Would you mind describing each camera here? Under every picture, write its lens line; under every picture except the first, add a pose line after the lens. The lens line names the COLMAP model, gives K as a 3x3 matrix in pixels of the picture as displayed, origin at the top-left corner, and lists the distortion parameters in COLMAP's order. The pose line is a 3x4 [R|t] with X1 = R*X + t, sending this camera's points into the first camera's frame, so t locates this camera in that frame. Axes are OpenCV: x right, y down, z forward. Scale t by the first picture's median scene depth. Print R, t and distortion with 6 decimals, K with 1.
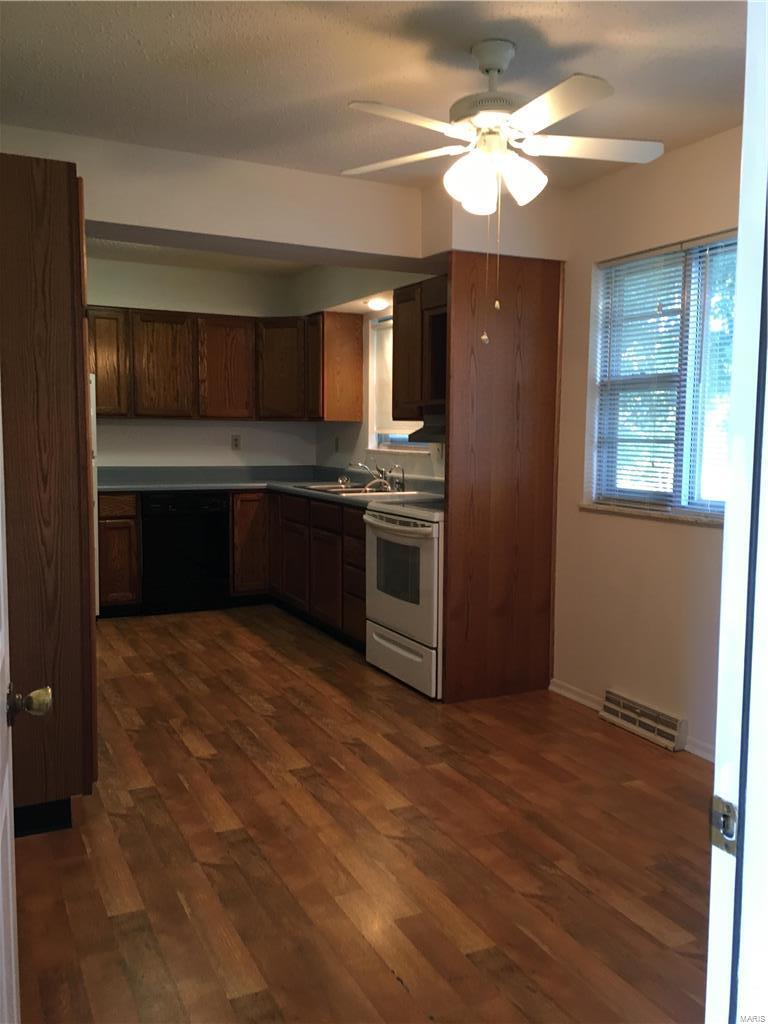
lens RADIAL K [[873.5, 0, 384.3], [0, 873.5, 511.6], [0, 0, 1]] dist [0.030448, -0.006174]
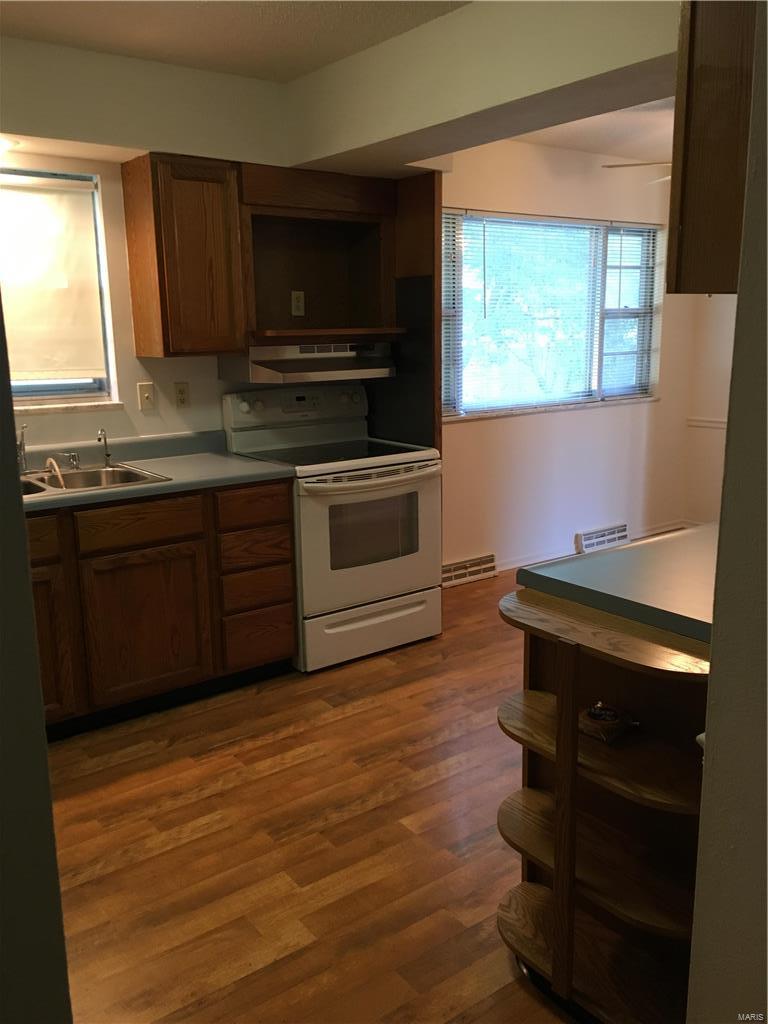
lens RADIAL K [[873.5, 0, 387.0], [0, 873.5, 512.3], [0, 0, 1]] dist [0.030448, -0.006174]
pose [[-0.192241, -0.215185, 0.957465, -0.767143], [0.098884, 0.966450, 0.237059, -0.145859], [-0.976353, 0.140250, -0.164513, 1.075318]]
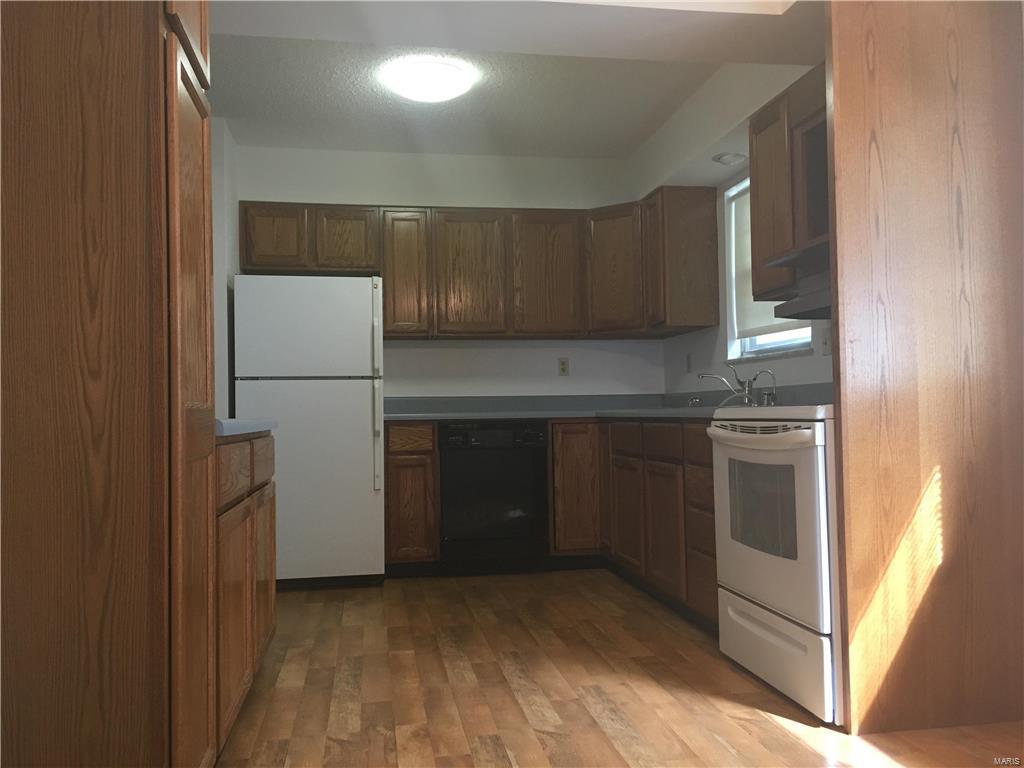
lens RADIAL K [[873.5, 0, 510.4], [0, 873.5, 390.2], [0, 0, 1]] dist [0.030448, -0.006174]
pose [[0.956578, -0.032605, -0.289648, 0.027076], [-0.000903, 0.993387, -0.114808, 0.053840], [0.291476, 0.110084, 0.950223, 0.316753]]
